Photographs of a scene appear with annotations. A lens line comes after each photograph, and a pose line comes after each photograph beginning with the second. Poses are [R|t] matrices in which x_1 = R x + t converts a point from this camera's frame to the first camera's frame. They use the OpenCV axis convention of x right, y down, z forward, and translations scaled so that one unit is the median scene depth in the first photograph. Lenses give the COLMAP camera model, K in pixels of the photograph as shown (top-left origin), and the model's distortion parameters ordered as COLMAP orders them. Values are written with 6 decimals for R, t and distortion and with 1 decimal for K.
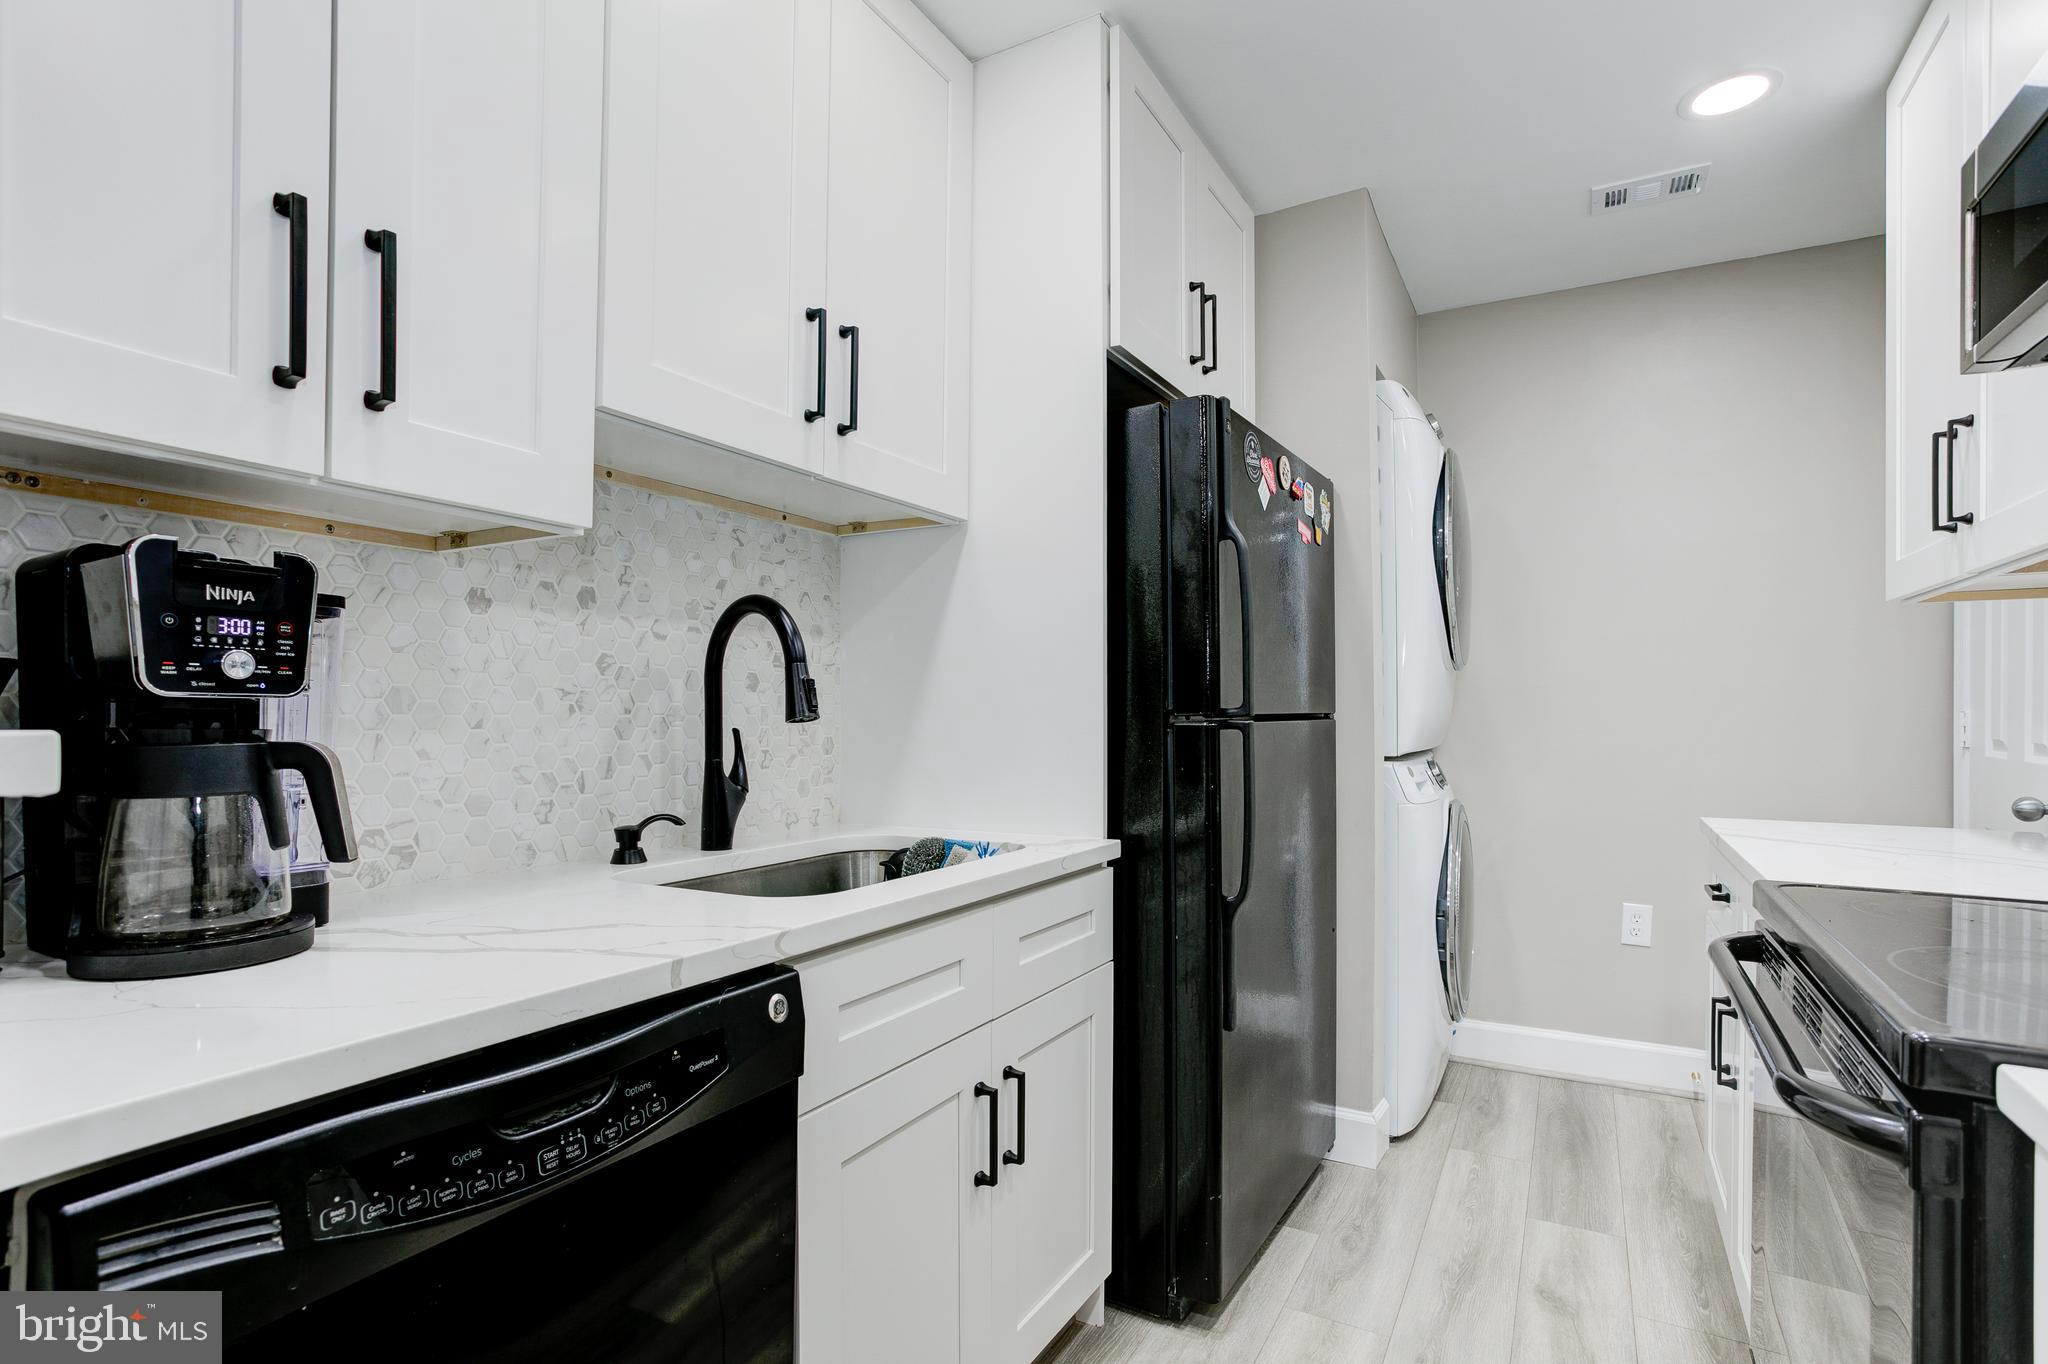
lens RADIAL K [[1012.1, 0, 1024.1], [0, 1012.1, 710.4], [0, 0, 1]] dist [-0.060689, 0.041214]
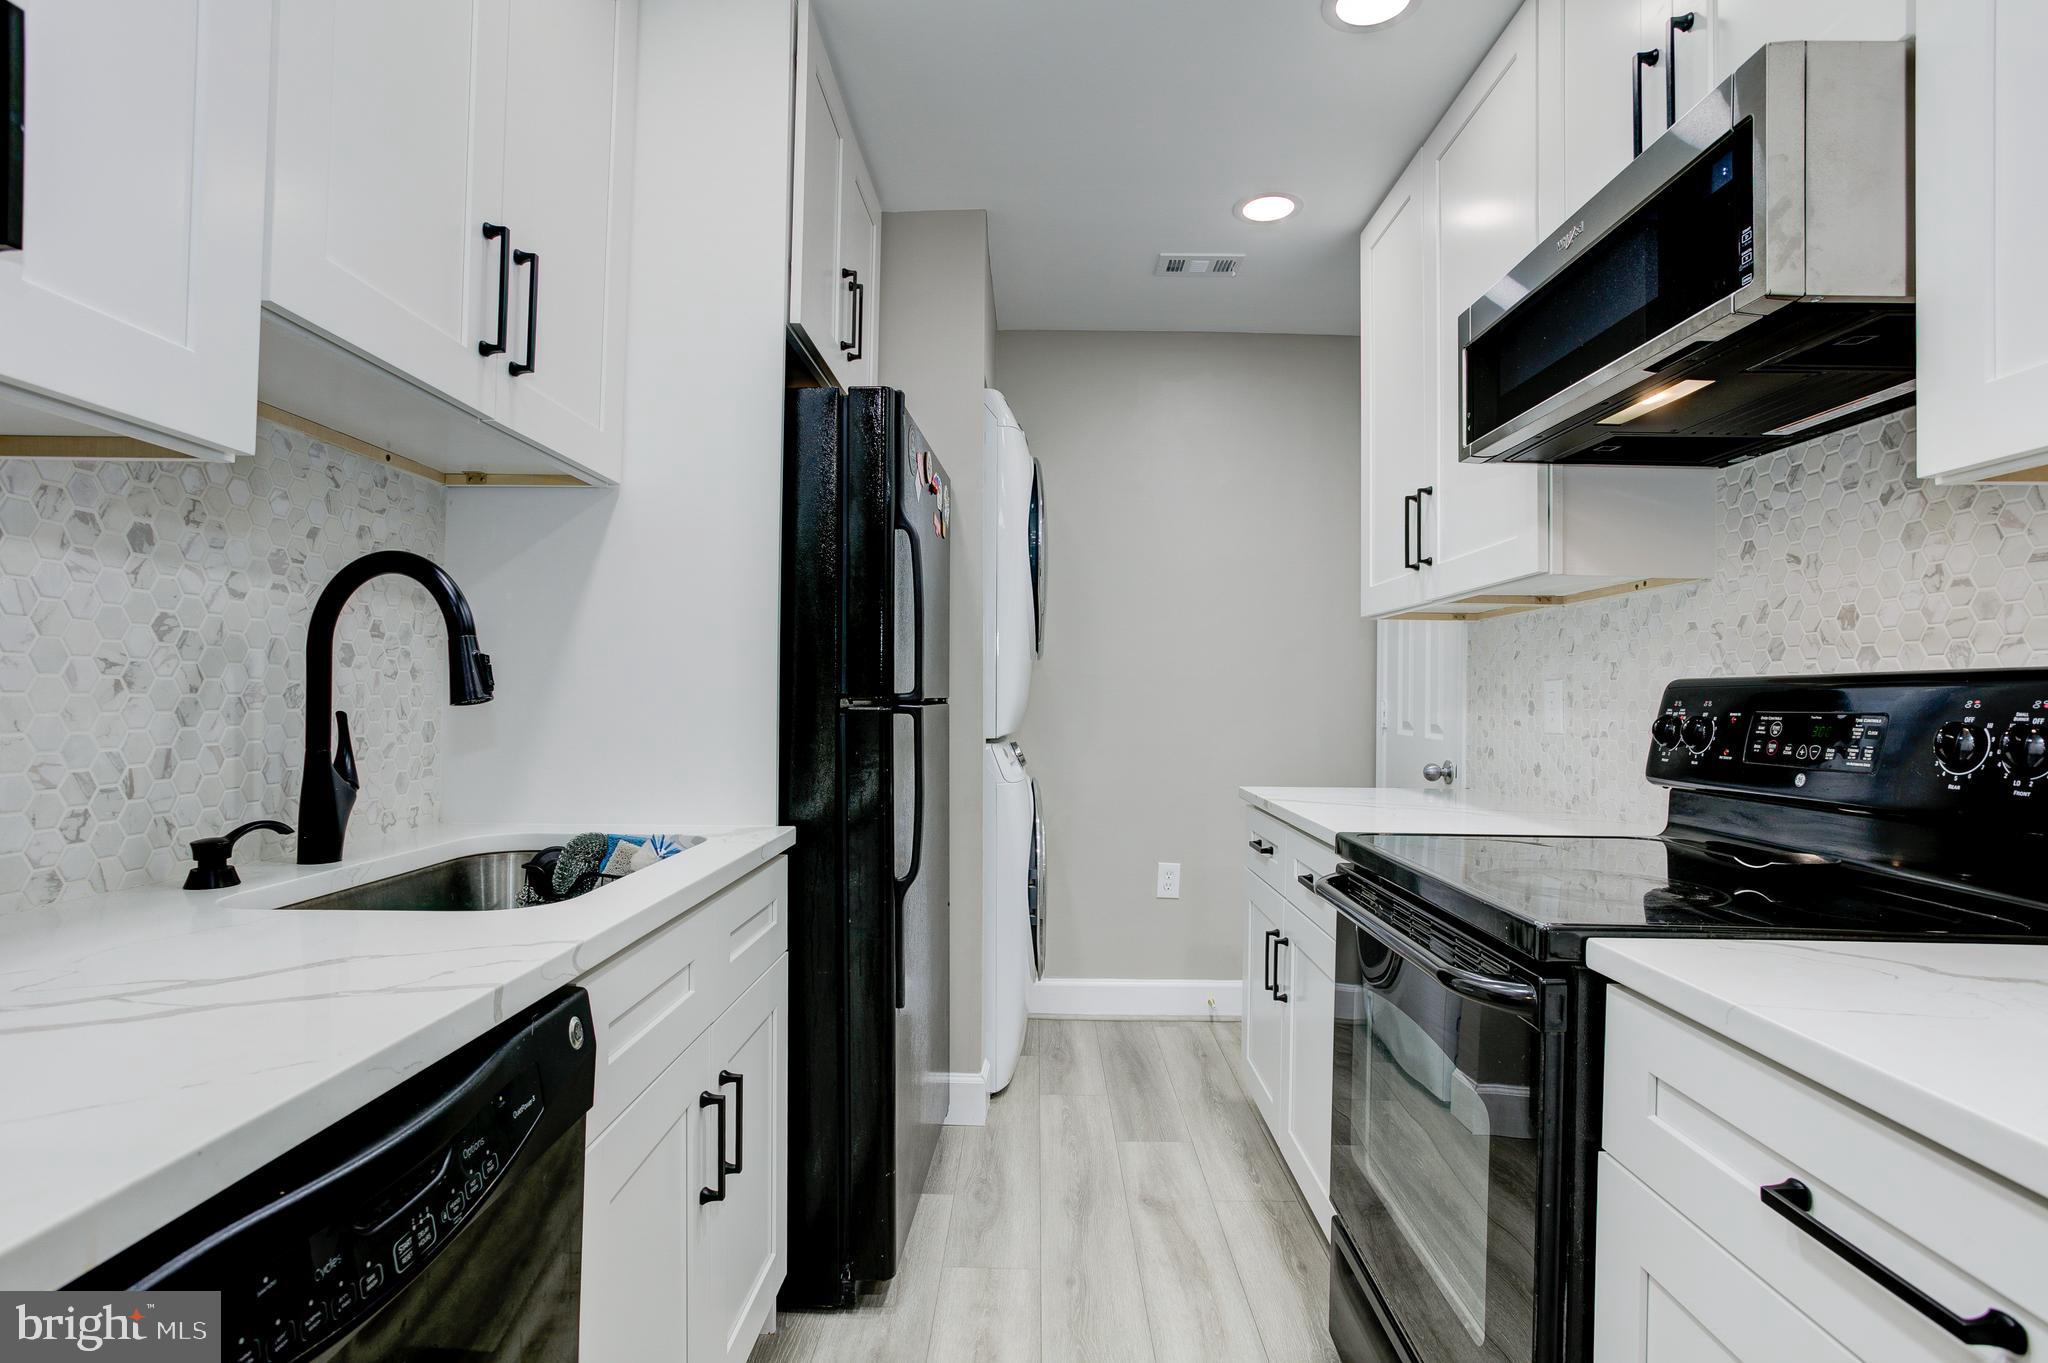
lens RADIAL K [[1032.6, 0, 1024.0], [0, 1032.6, 681.5], [0, 0, 1]] dist [-0.065313, 0.043294]
pose [[0.879408, 0.015727, 0.475808, -0.188355], [-0.010659, 0.999854, -0.013348, -0.001424], [-0.475949, 0.006666, 0.879448, 0.018497]]
